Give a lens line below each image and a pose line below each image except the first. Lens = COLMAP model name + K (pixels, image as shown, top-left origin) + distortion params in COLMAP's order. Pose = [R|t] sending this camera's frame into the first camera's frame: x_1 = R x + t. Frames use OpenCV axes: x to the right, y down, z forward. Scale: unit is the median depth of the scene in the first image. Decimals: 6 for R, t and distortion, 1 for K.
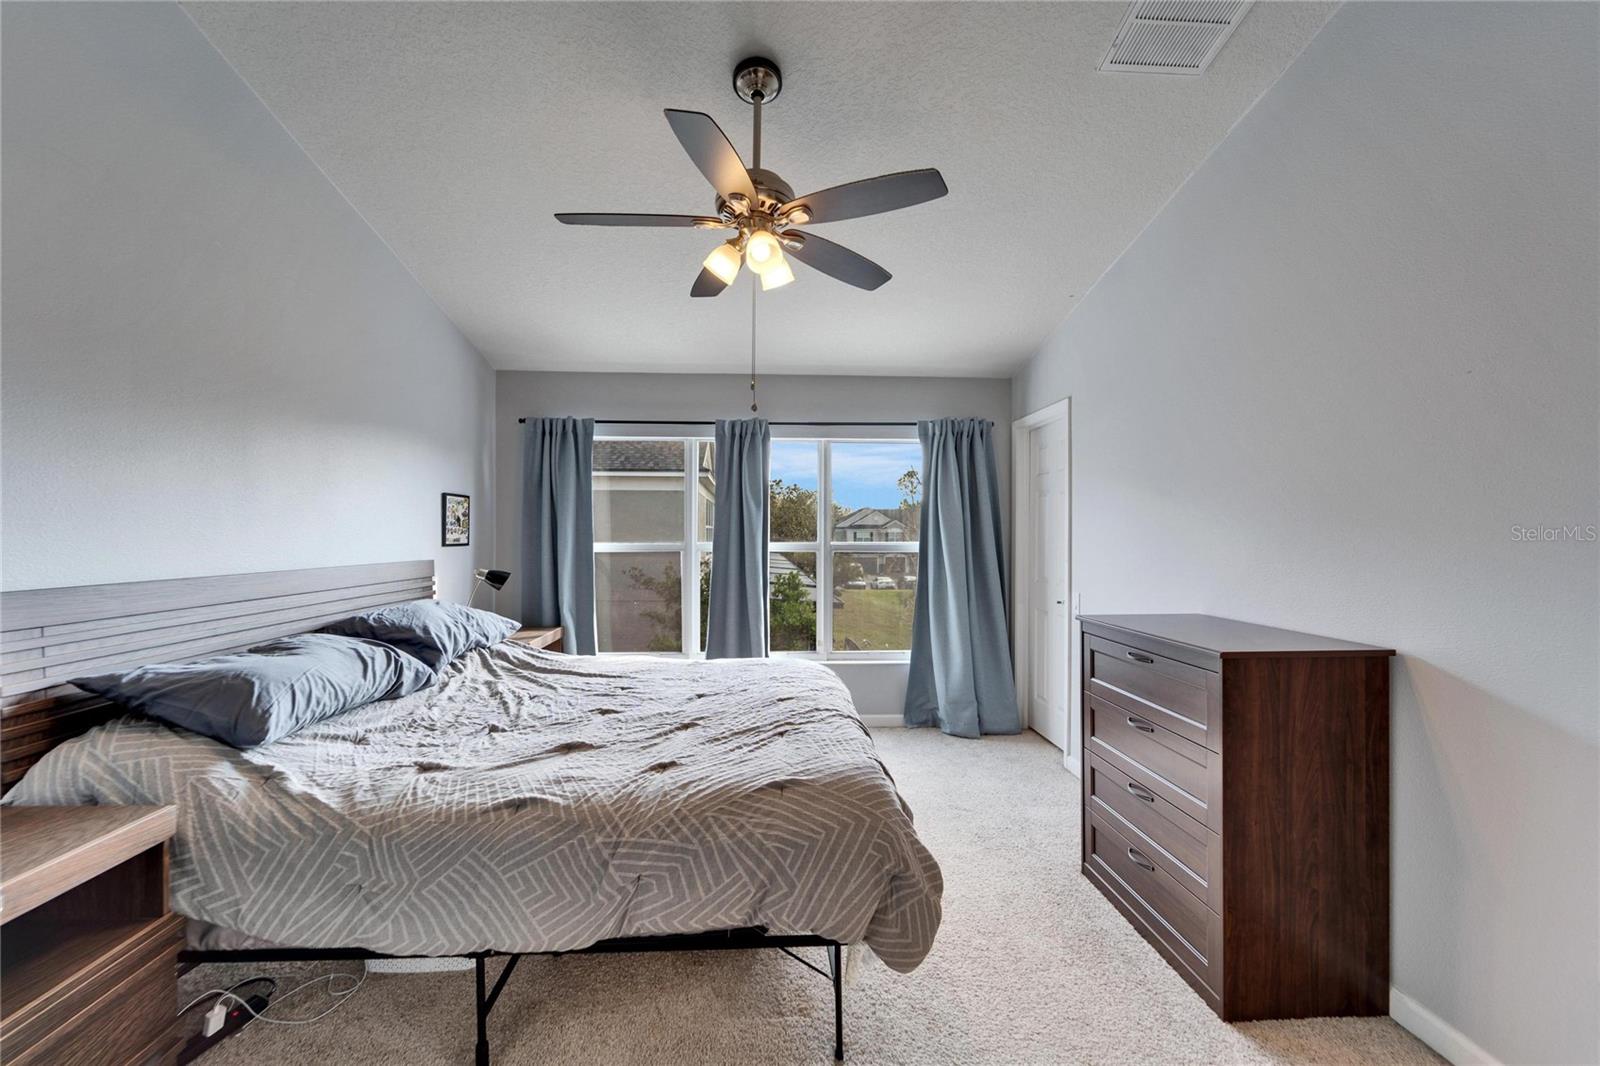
lens RADIAL K [[654.0, 0, 805.1], [0, 654.0, 544.5], [0, 0, 1]] dist [0.002059, 0.000122]
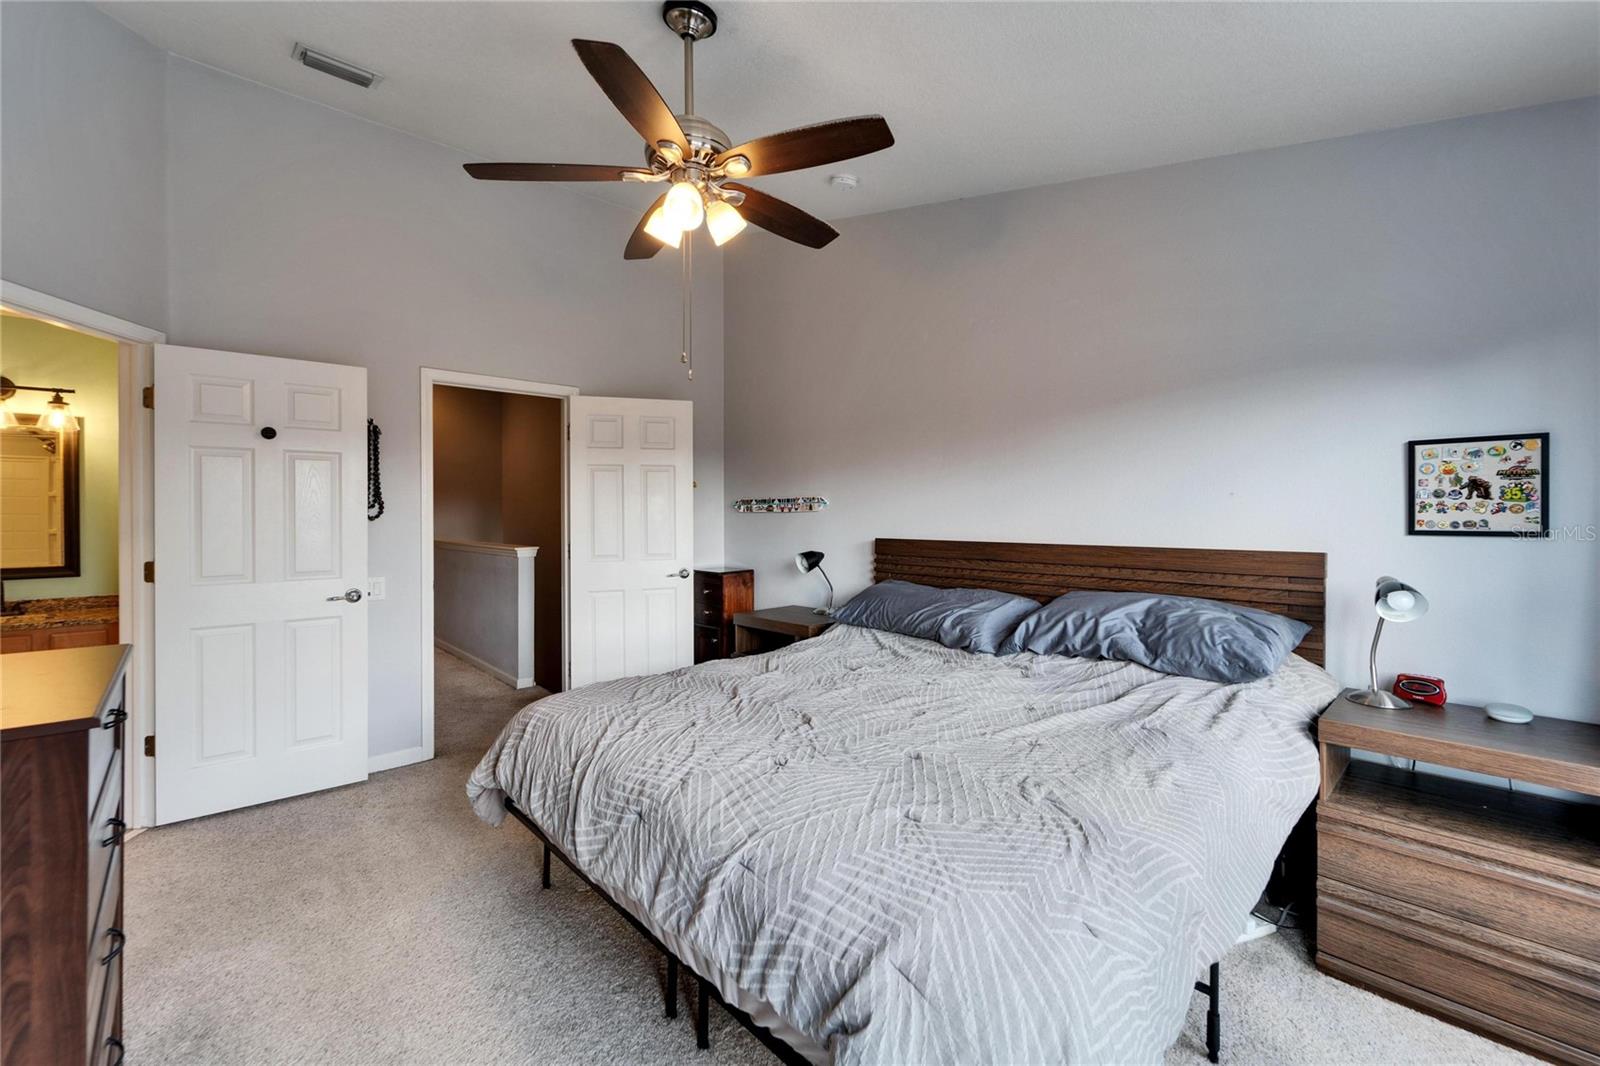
lens RADIAL K [[670.9, 0, 796.3], [0, 670.9, 521.6], [0, 0, 1]] dist [-0.000368, -0.000476]
pose [[-0.788104, 0.003357, -0.615533, 0.391157], [-0.010374, 0.999771, 0.018735, -0.022617], [0.615455, 0.021151, -0.787888, 1.854962]]
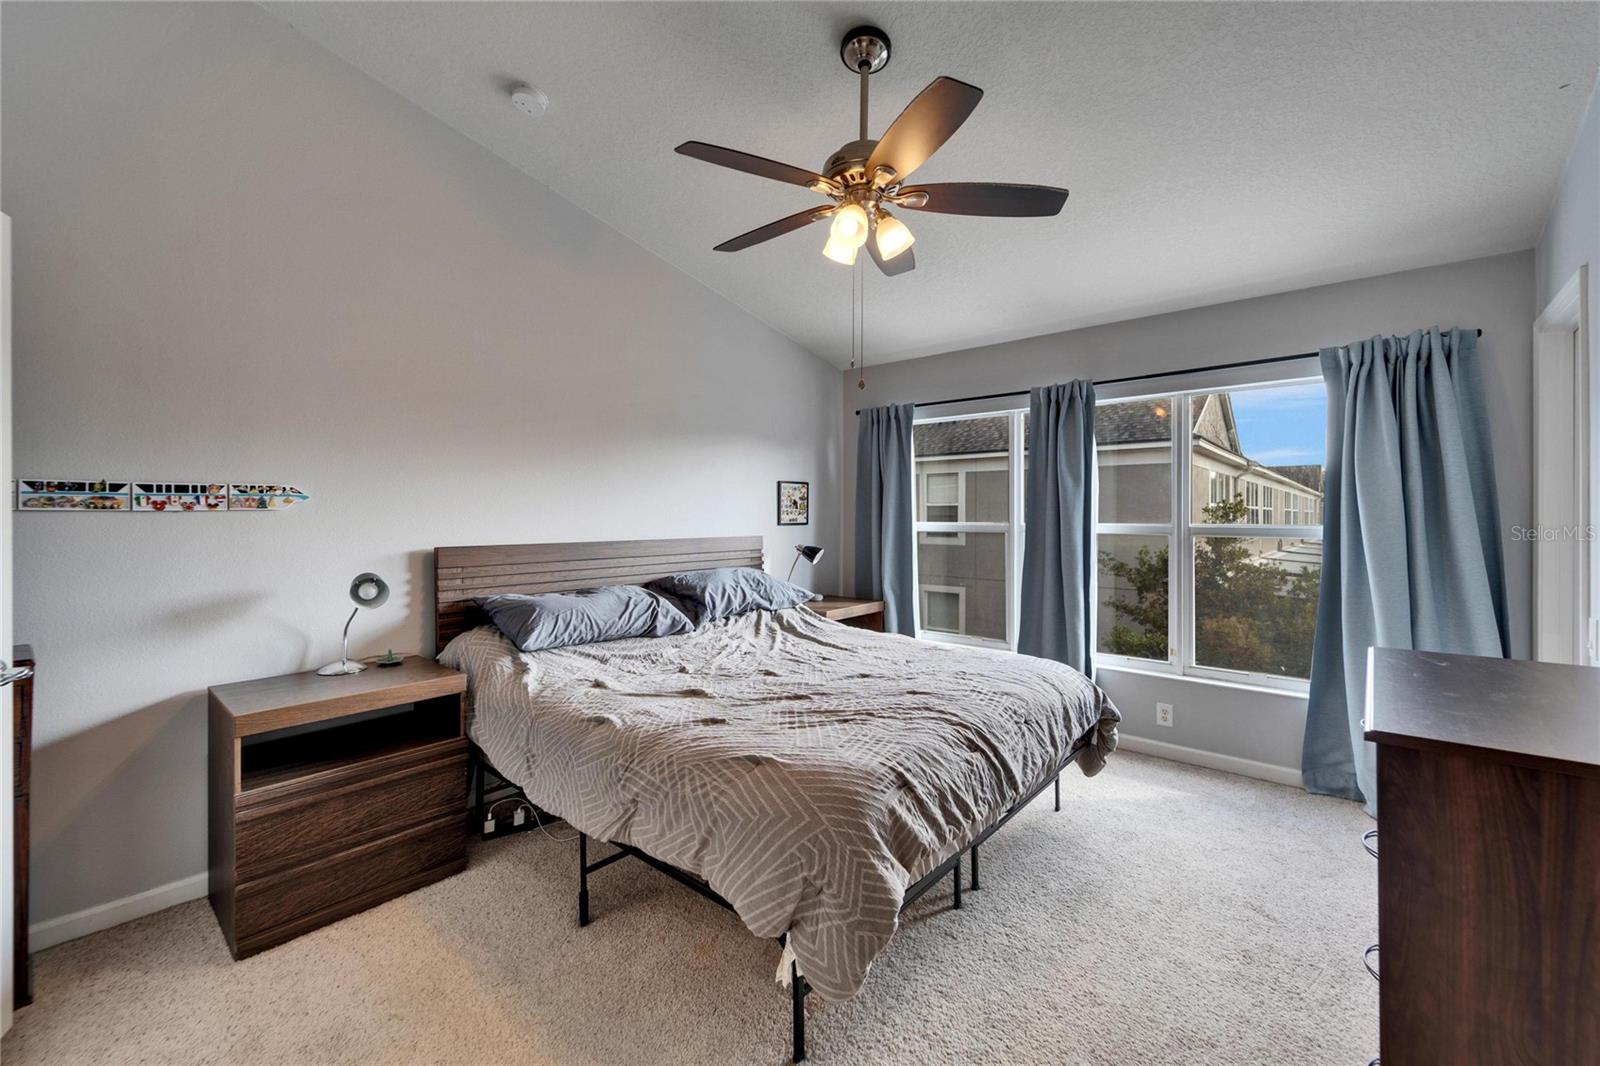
lens RADIAL K [[670.9, 0, 796.3], [0, 670.9, 521.6], [0, 0, 1]] dist [-0.000368, -0.000476]
pose [[0.714161, 0.004918, -0.699964, 0.558694], [-0.008103, 0.999966, -0.001241, -0.003787], [0.699934, 0.006557, 0.714177, 0.219500]]
